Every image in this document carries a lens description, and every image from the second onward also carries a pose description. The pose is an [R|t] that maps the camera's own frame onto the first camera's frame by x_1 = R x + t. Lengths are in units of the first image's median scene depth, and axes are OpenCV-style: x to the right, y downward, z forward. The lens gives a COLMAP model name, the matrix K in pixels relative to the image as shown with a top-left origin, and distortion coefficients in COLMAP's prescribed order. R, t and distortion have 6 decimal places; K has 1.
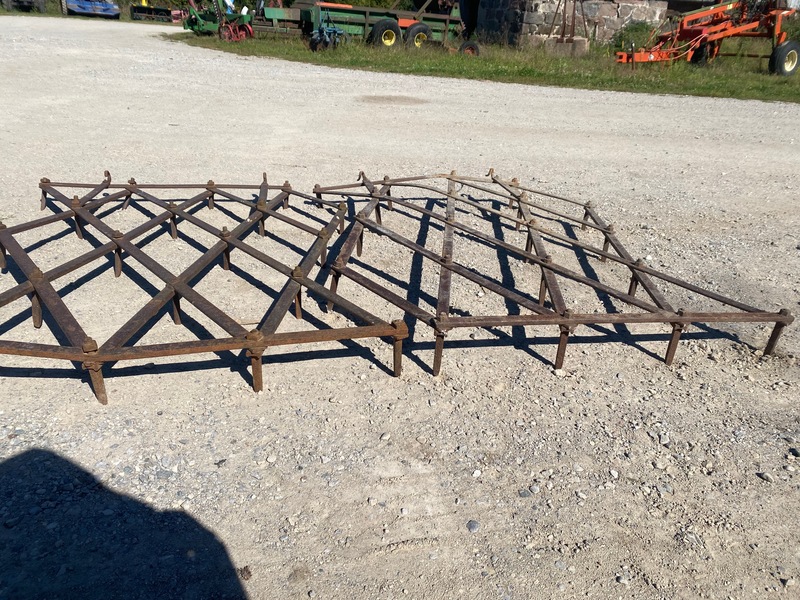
lens RADIAL K [[610.6, 0, 394.1], [0, 610.6, 294.4], [0, 0, 1]] dist [0.023454, -0.029170]
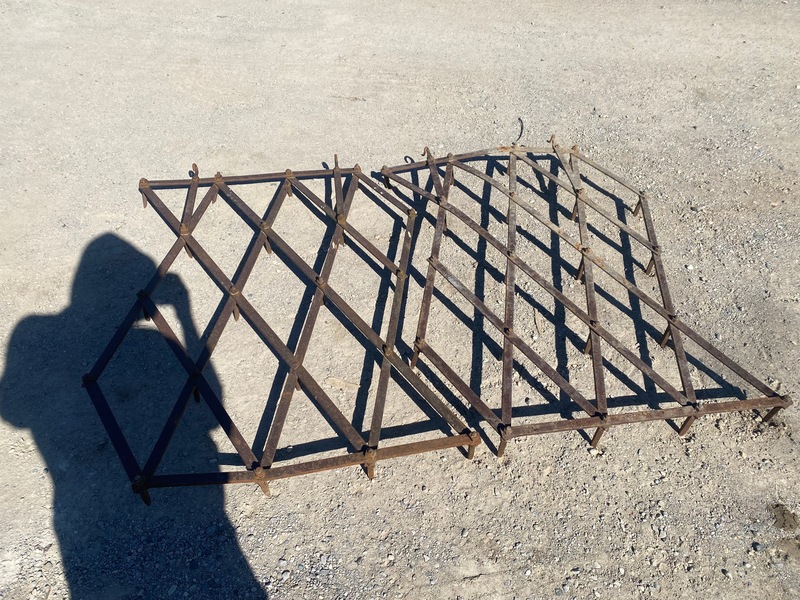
lens RADIAL K [[610.6, 0, 394.1], [0, 610.6, 294.4], [0, 0, 1]] dist [0.023454, -0.029170]
pose [[0.997642, 0.002822, -0.068579, -0.073902], [0.021634, 0.935299, 0.353196, -0.714361], [0.065138, -0.353847, 0.933032, -0.149589]]
